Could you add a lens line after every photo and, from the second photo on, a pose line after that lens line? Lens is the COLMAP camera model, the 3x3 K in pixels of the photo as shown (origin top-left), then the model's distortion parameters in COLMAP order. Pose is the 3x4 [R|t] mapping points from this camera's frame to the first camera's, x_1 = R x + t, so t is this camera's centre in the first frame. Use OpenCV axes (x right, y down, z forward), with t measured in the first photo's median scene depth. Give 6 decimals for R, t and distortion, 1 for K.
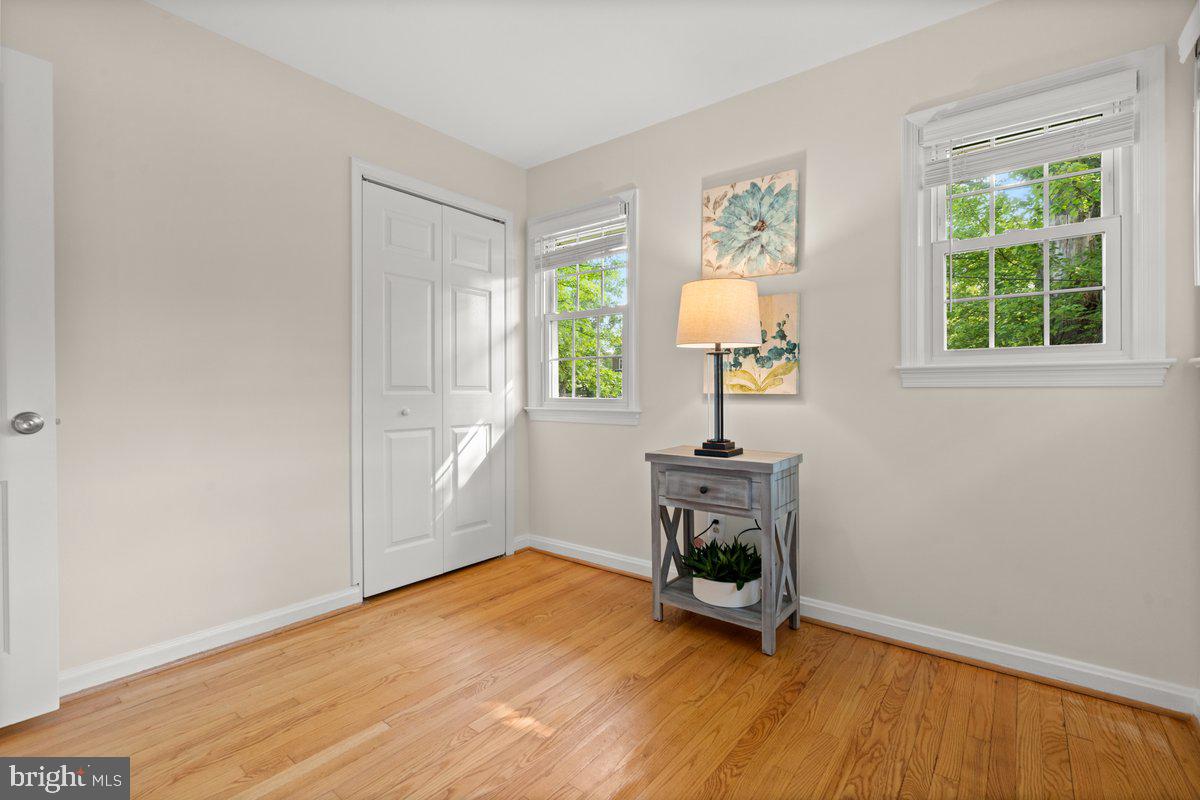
lens RADIAL K [[546.5, 0, 596.1], [0, 546.5, 393.1], [0, 0, 1]] dist [-0.003148, 0.001884]
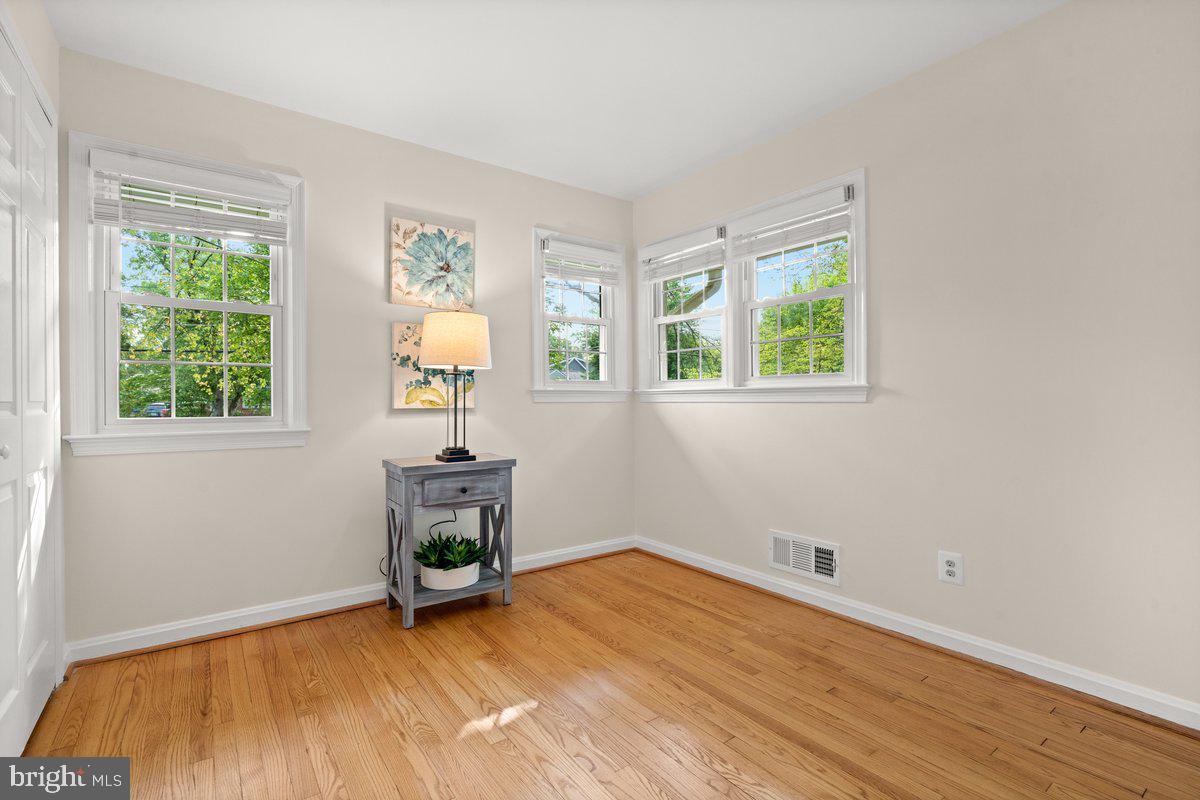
lens RADIAL K [[546.5, 0, 596.0], [0, 546.5, 400.7], [0, 0, 1]] dist [-0.003148, 0.001884]
pose [[0.266232, 0.002349, 0.963906, -0.770405], [0.010901, 0.999926, -0.005448, -0.004762], [-0.963847, 0.011958, 0.266187, 0.369355]]
